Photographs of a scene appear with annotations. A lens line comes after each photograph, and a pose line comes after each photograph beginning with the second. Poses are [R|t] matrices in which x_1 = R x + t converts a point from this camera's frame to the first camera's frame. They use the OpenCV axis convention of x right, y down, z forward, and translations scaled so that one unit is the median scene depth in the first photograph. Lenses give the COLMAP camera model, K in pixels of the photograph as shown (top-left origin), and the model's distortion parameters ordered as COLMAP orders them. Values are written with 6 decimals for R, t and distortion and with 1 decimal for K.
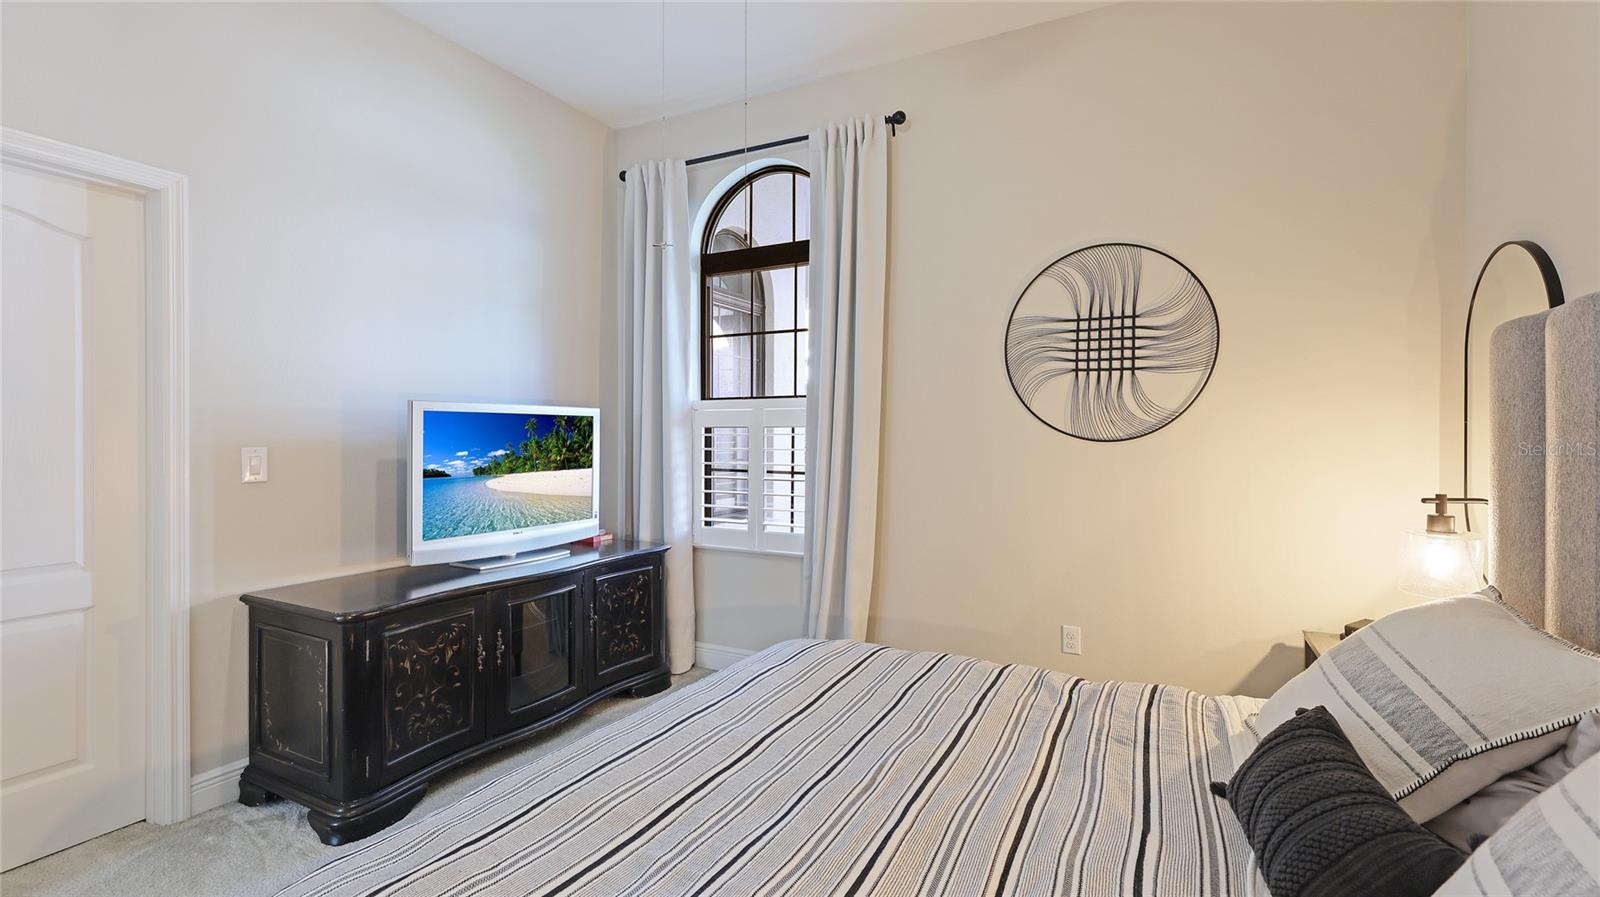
lens RADIAL K [[736.6, 0, 801.6], [0, 736.6, 432.3], [0, 0, 1]] dist [-0.000398, -0.000015]
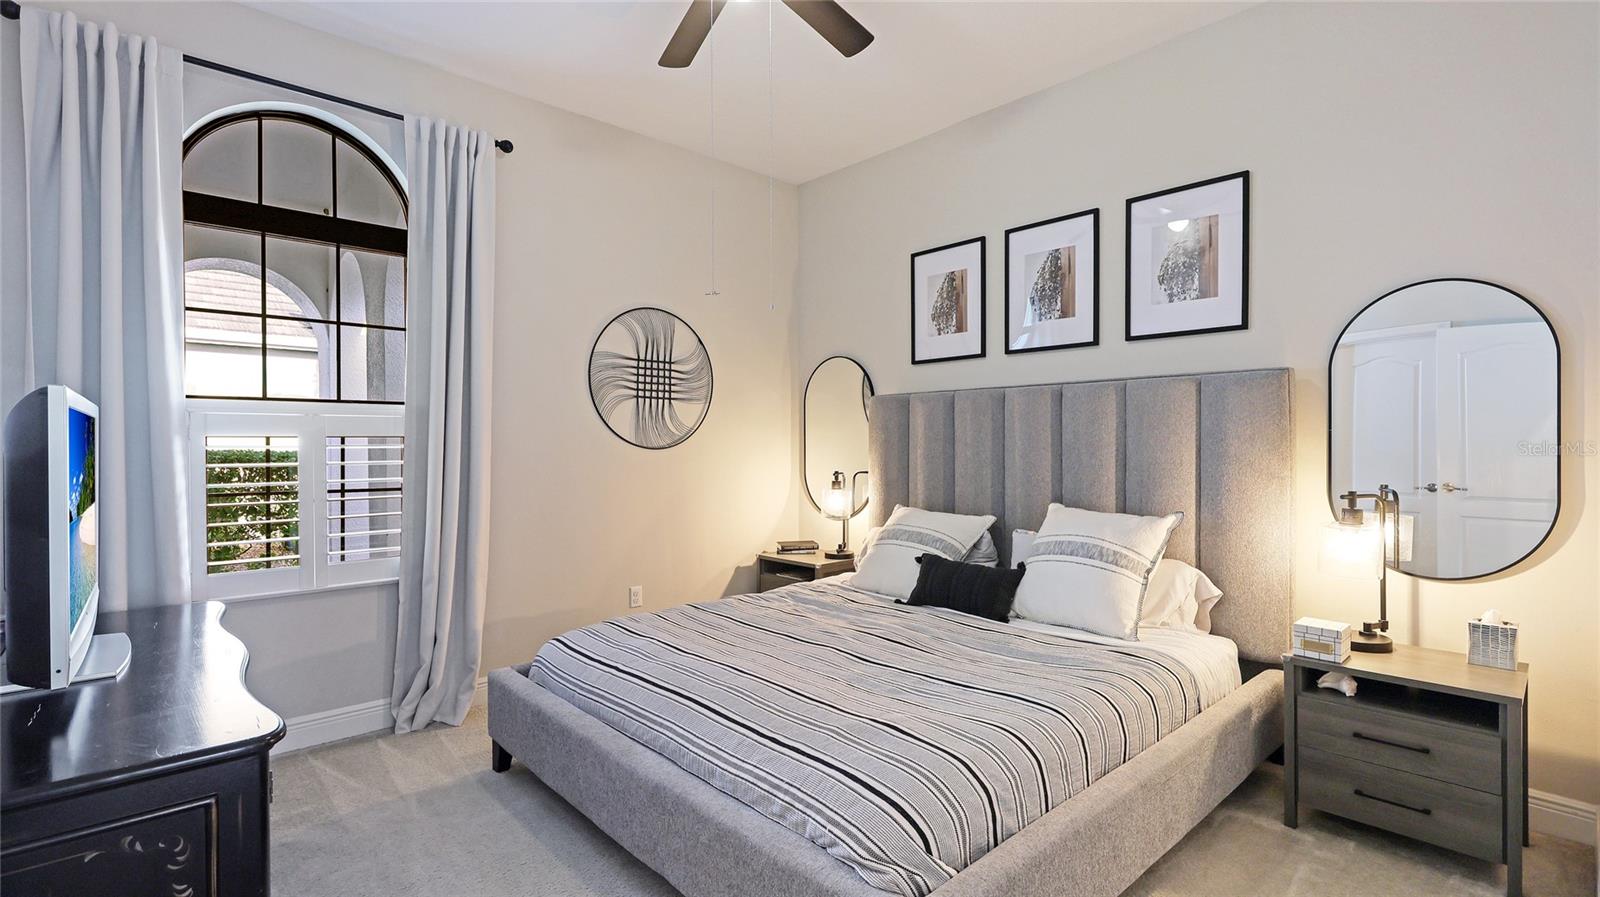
lens RADIAL K [[728.3, 0, 800.0], [0, 728.3, 448.5], [0, 0, 1]] dist [-0.000229, -0.000127]
pose [[0.319468, -0.008636, 0.947558, -0.802271], [0.003562, 0.999962, 0.007912, 0.001148], [-0.947590, 0.000847, 0.319487, 0.291015]]
